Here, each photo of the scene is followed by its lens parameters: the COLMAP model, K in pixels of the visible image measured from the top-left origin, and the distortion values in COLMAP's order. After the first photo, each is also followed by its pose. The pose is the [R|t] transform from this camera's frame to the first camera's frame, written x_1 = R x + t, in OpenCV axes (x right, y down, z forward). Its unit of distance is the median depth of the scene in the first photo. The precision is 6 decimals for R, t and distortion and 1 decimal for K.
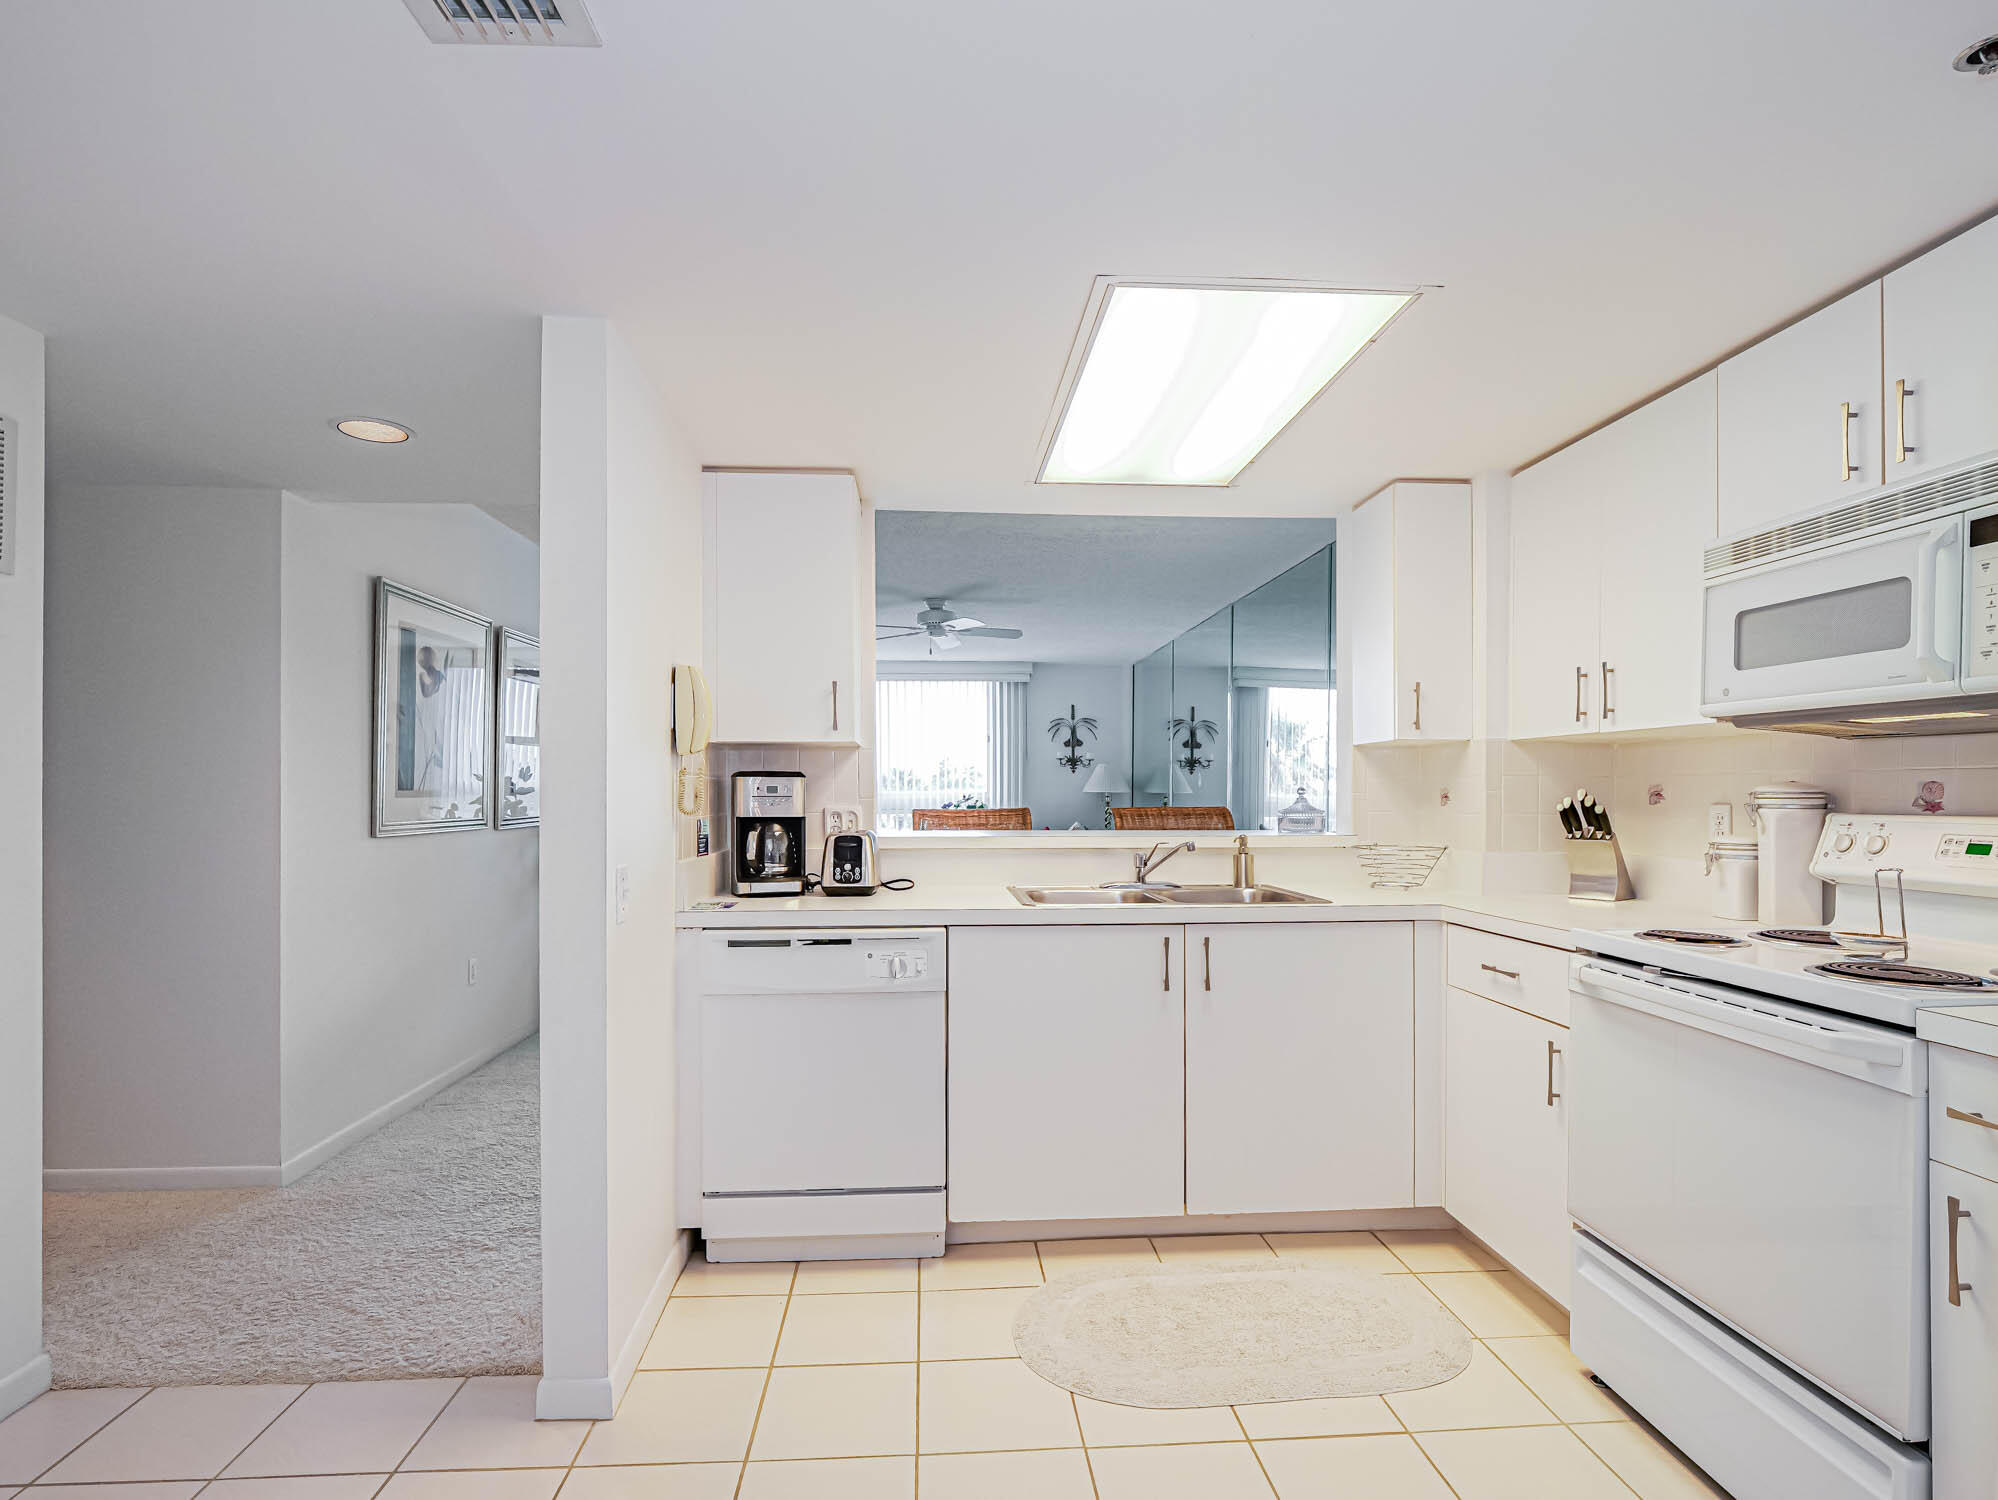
lens RADIAL K [[1026.0, 0, 952.8], [0, 1026.0, 798.5], [0, 0, 1]] dist [-0.017588, -0.003496]
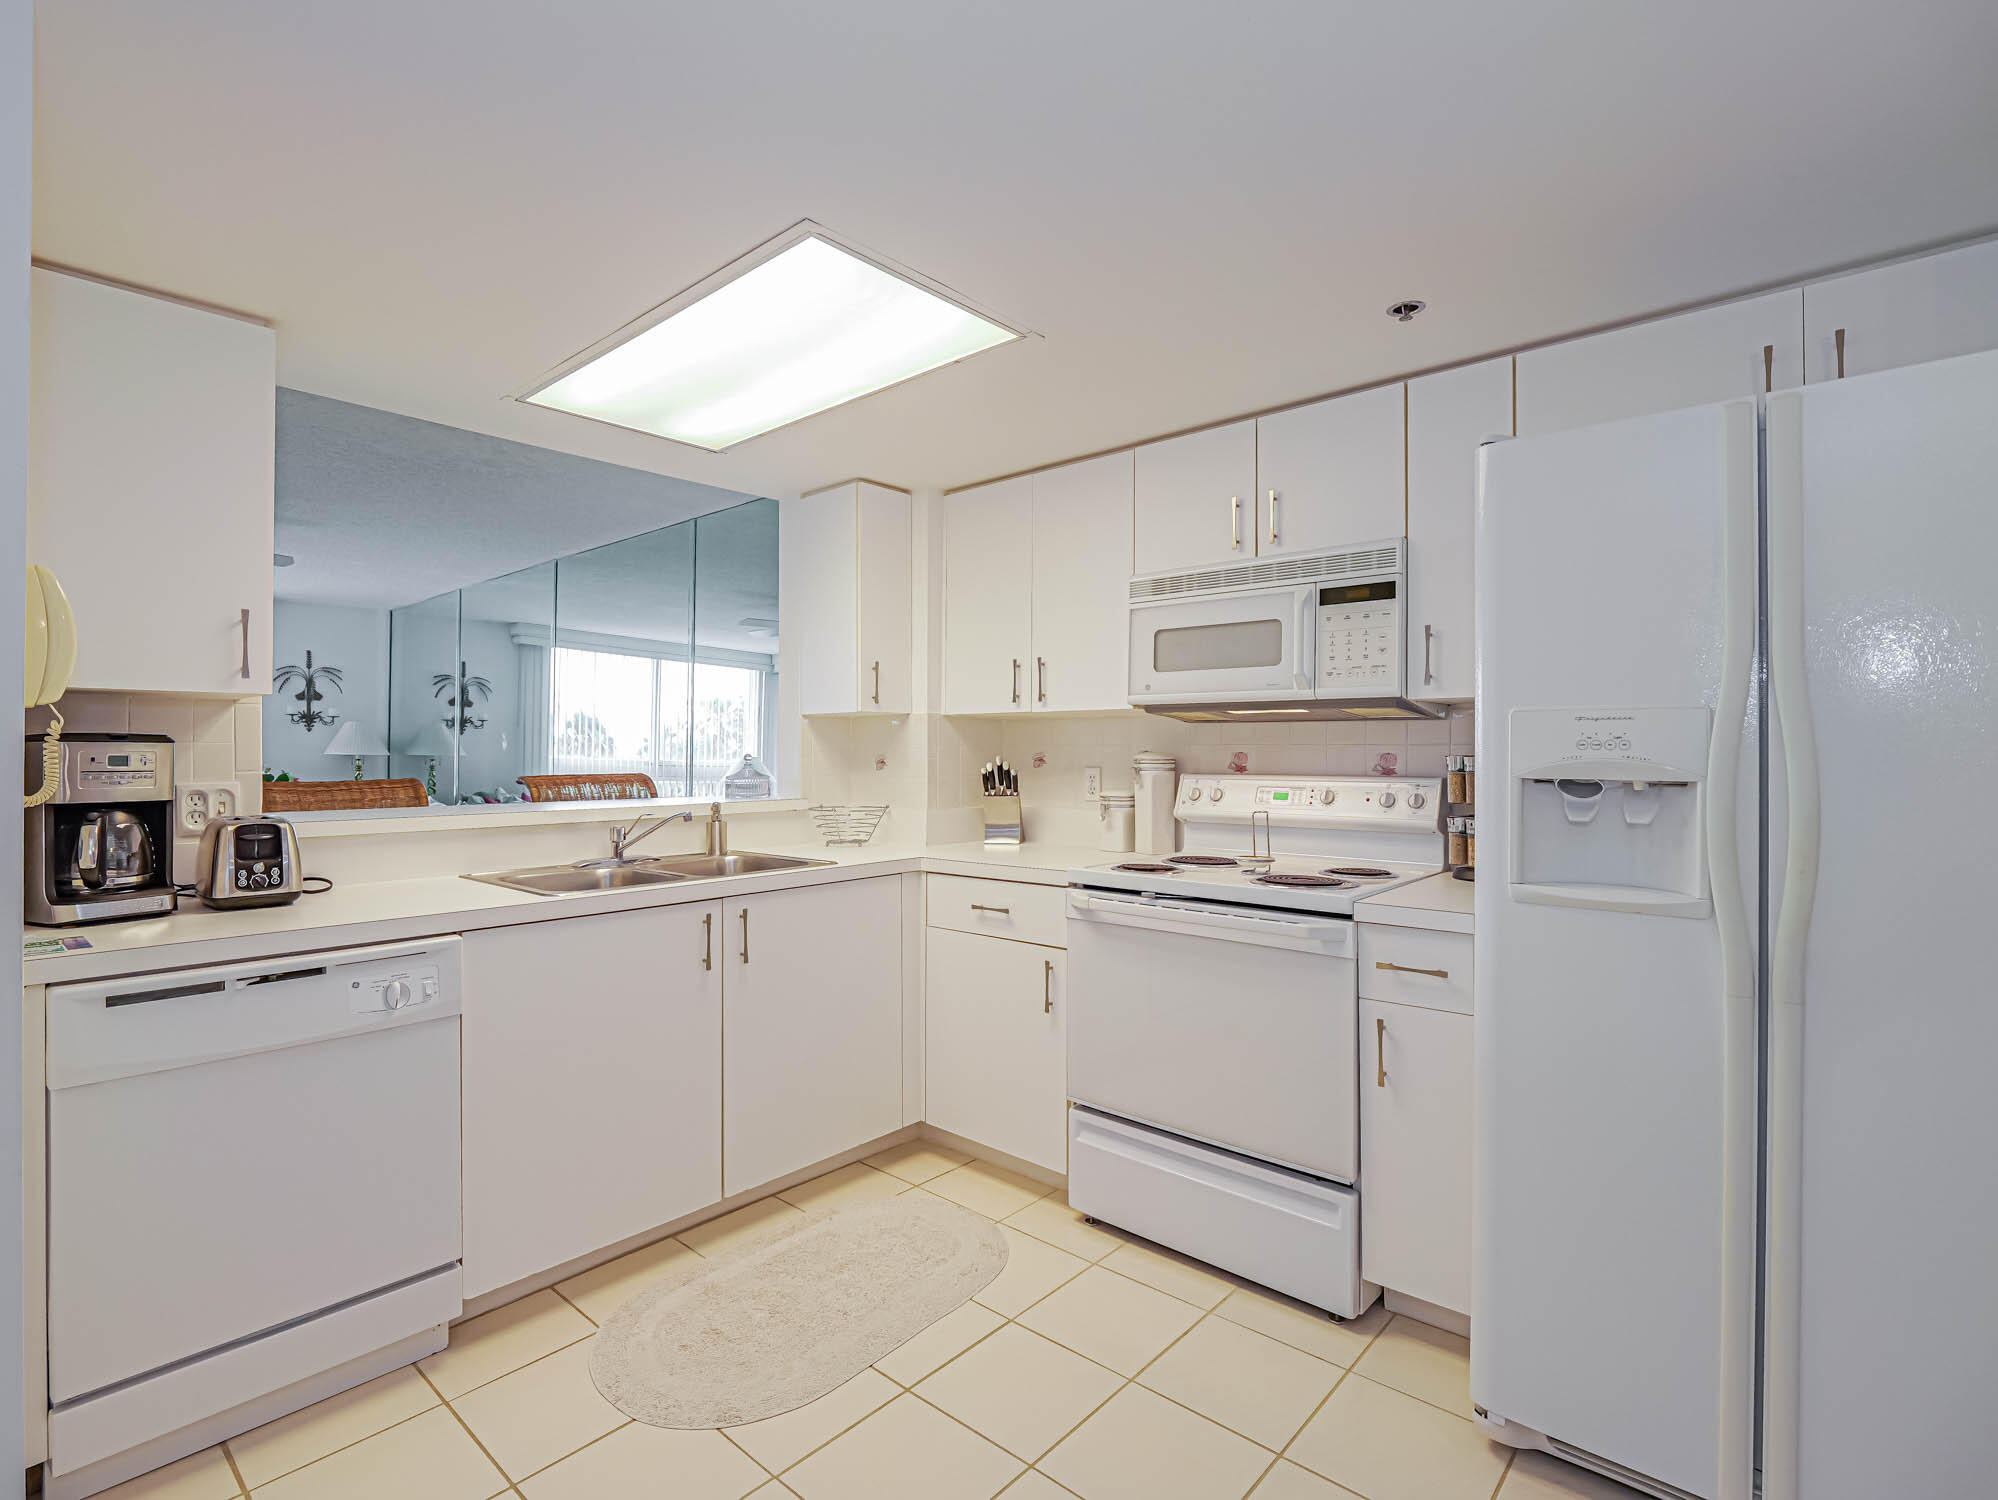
lens RADIAL K [[982.6, 0, 1001.2], [0, 982.6, 746.0], [0, 0, 1]] dist [-0.022267, 0.002998]
pose [[0.696608, 0.002909, 0.717446, -0.262210], [0.005505, 0.999941, -0.009400, -0.010914], [-0.717431, 0.010498, 0.696551, 0.170670]]
